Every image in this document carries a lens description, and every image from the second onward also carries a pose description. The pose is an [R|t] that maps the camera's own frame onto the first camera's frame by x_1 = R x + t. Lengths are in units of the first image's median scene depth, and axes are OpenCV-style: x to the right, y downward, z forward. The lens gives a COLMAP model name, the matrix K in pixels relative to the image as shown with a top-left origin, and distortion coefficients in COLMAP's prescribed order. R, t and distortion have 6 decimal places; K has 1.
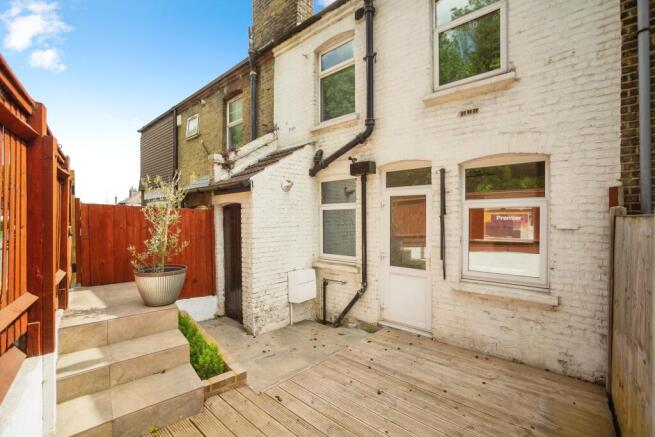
lens RADIAL K [[283.6, 0, 327.5], [0, 283.6, 218.5], [0, 0, 1]] dist [-0.000842, -0.000086]
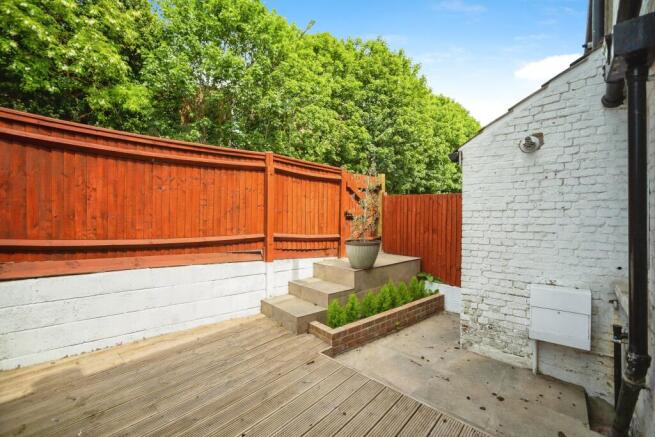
lens RADIAL K [[283.6, 0, 327.5], [0, 283.6, 218.5], [0, 0, 1]] dist [-0.000842, -0.000086]
pose [[-0.010377, 0.006797, -0.999923, 0.522236], [0.005644, 0.999961, 0.006739, 0.047293], [0.999930, -0.005574, -0.010415, 0.630764]]
